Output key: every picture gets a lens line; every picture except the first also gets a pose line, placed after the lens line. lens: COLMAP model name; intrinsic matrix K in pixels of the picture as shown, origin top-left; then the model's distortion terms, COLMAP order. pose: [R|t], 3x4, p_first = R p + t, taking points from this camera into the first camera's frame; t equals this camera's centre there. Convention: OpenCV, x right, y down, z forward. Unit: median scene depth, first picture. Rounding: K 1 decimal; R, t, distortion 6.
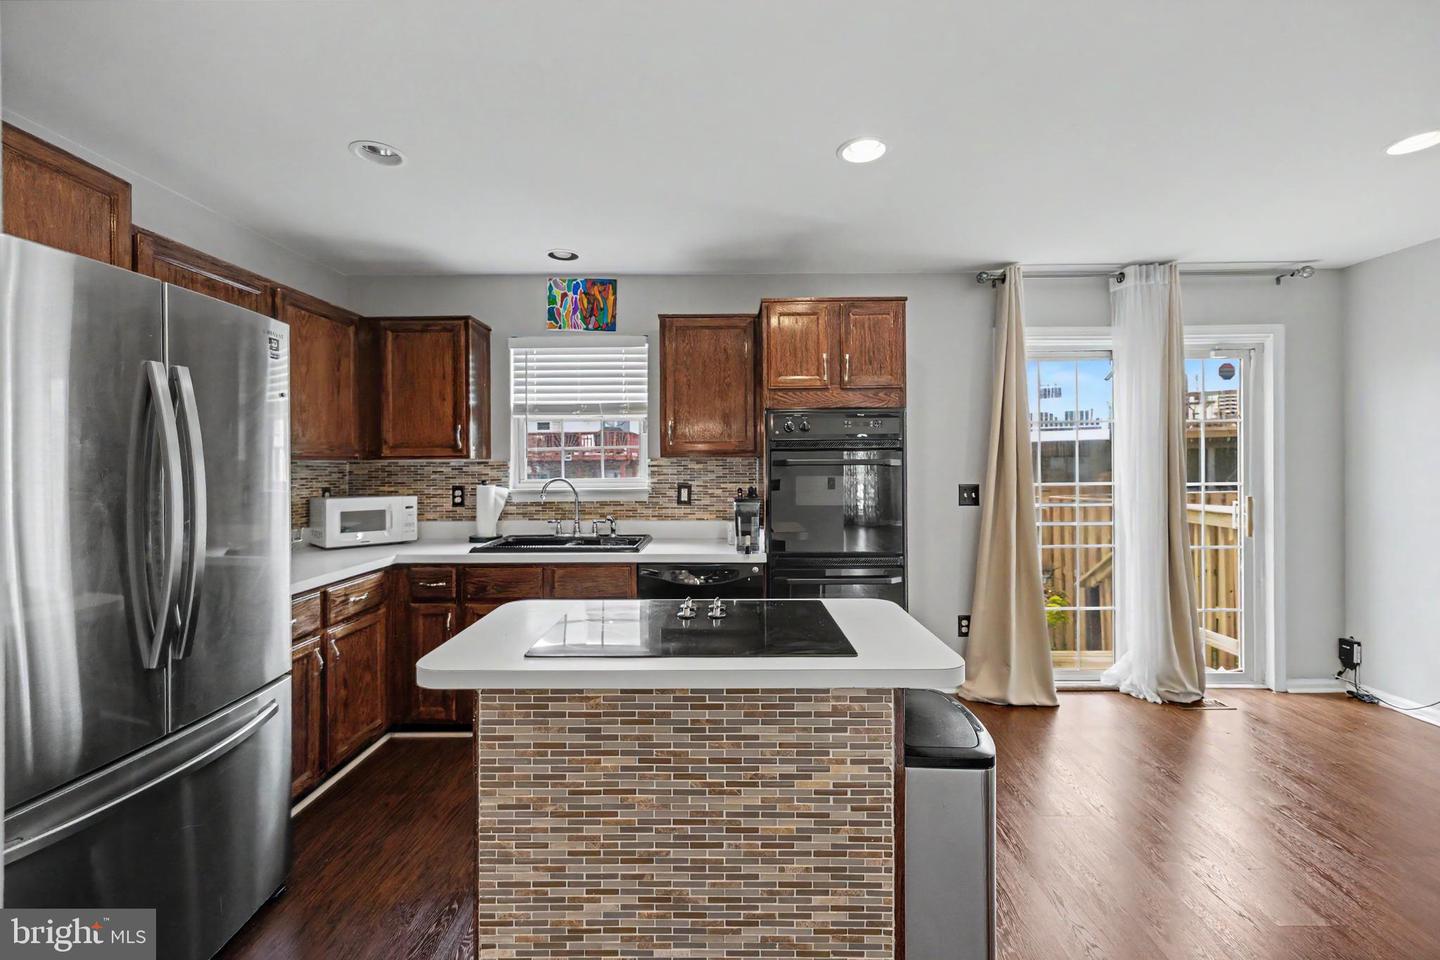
lens RADIAL K [[620.8, 0, 728.9], [0, 620.8, 464.0], [0, 0, 1]] dist [-0.004014, 0.001358]
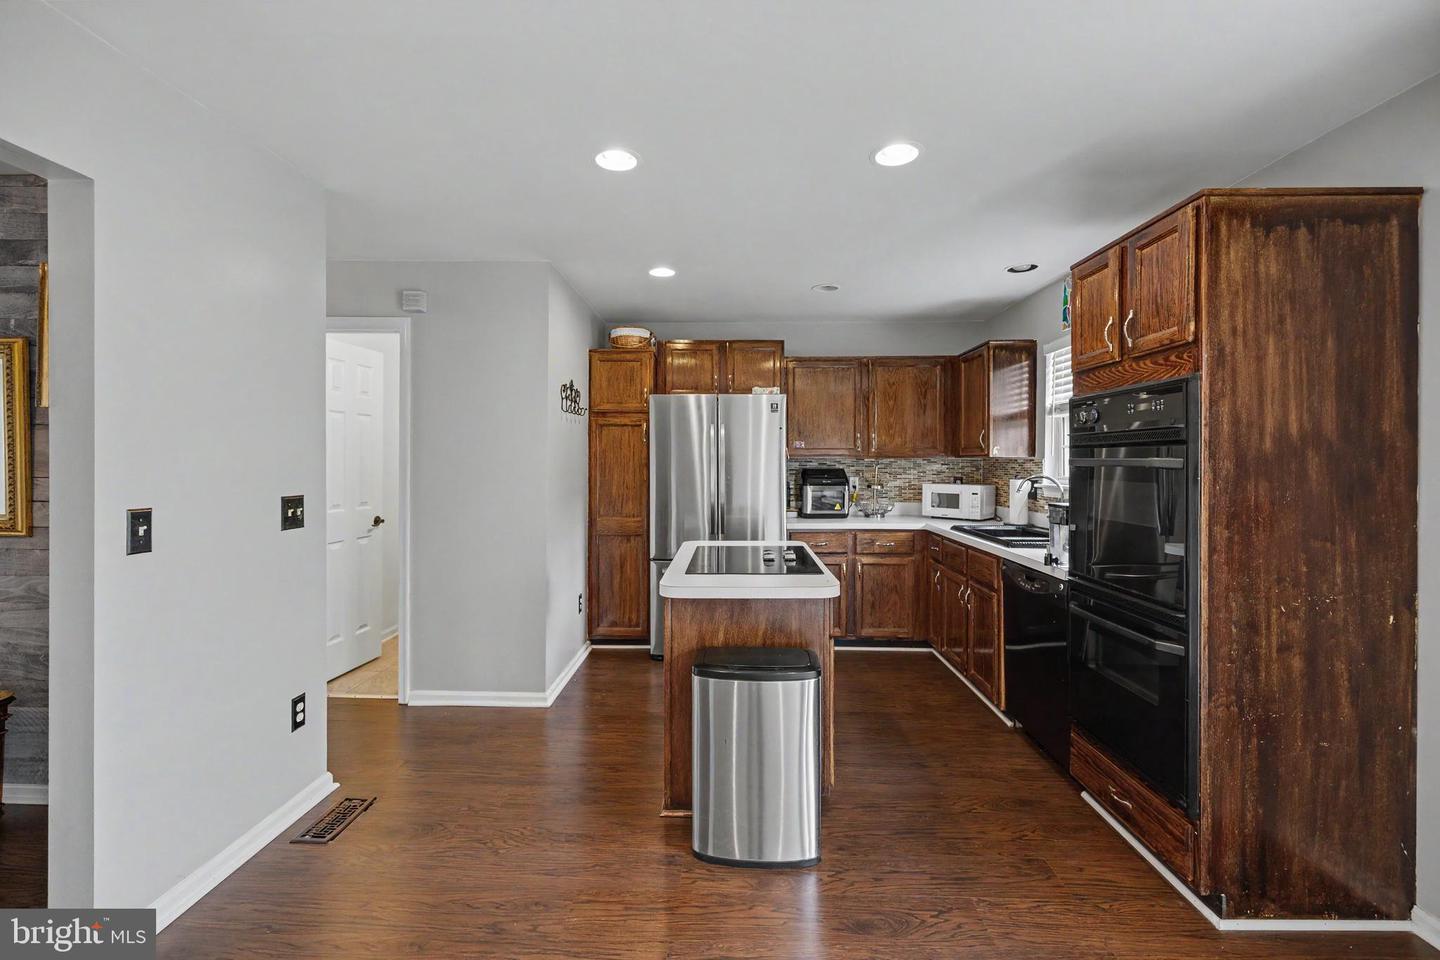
lens RADIAL K [[620.8, 0, 720.2], [0, 620.8, 460.7], [0, 0, 1]] dist [-0.004014, 0.001358]
pose [[-0.025026, 0.006309, -0.999667, 0.809987], [-0.006693, 0.999957, 0.006478, -0.004927], [0.999664, 0.006853, -0.024983, 0.495435]]
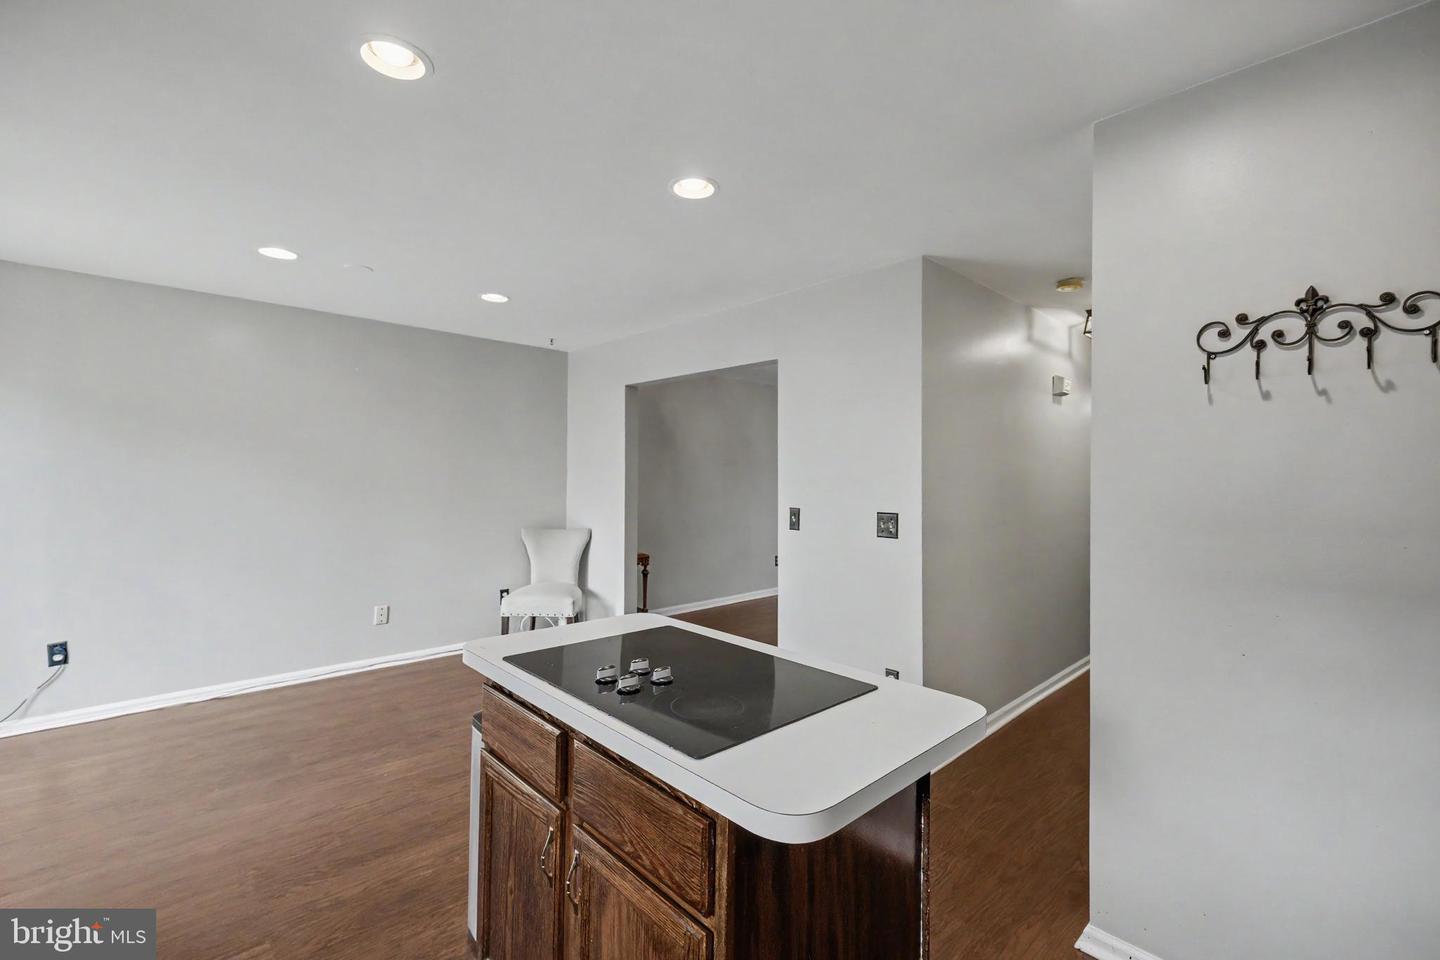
lens RADIAL K [[620.8, 0, 714.6], [0, 620.8, 468.1], [0, 0, 1]] dist [-0.004014, 0.001358]
pose [[-0.685859, 0.008146, 0.727689, -0.376522], [-0.005344, 0.999854, -0.016229, -0.006637], [-0.727715, -0.015019, -0.685715, 0.806194]]
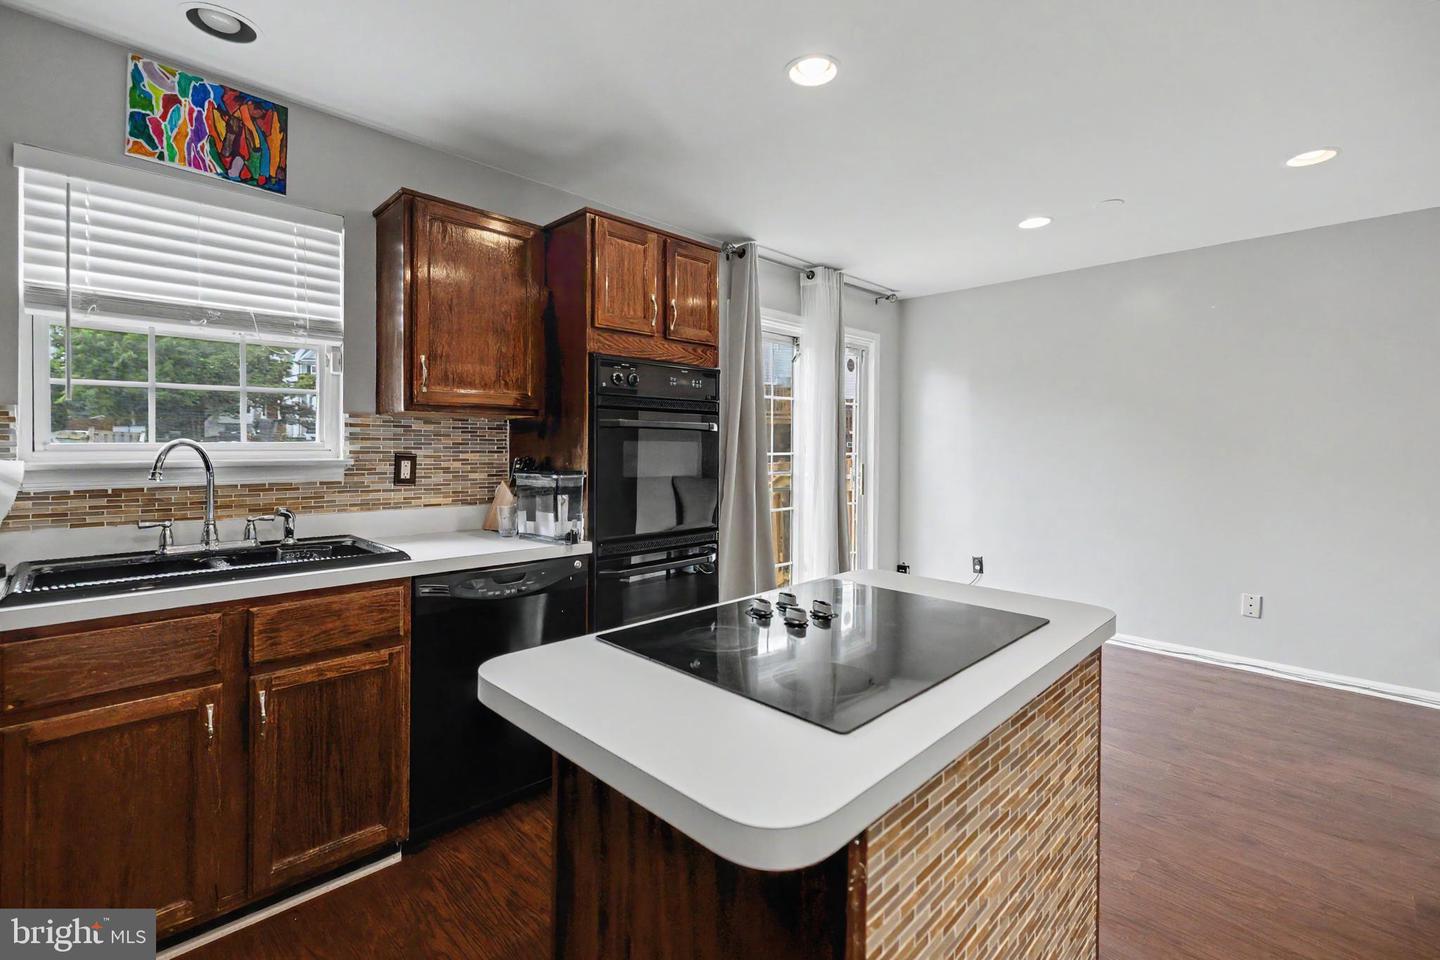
lens RADIAL K [[620.8, 0, 710.4], [0, 620.8, 447.0], [0, 0, 1]] dist [-0.004014, 0.001358]
pose [[0.716293, 0.006819, 0.697767, -0.326310], [-0.008996, 0.999959, -0.000537, 0.023890], [-0.697742, -0.005892, 0.716325, 0.317601]]
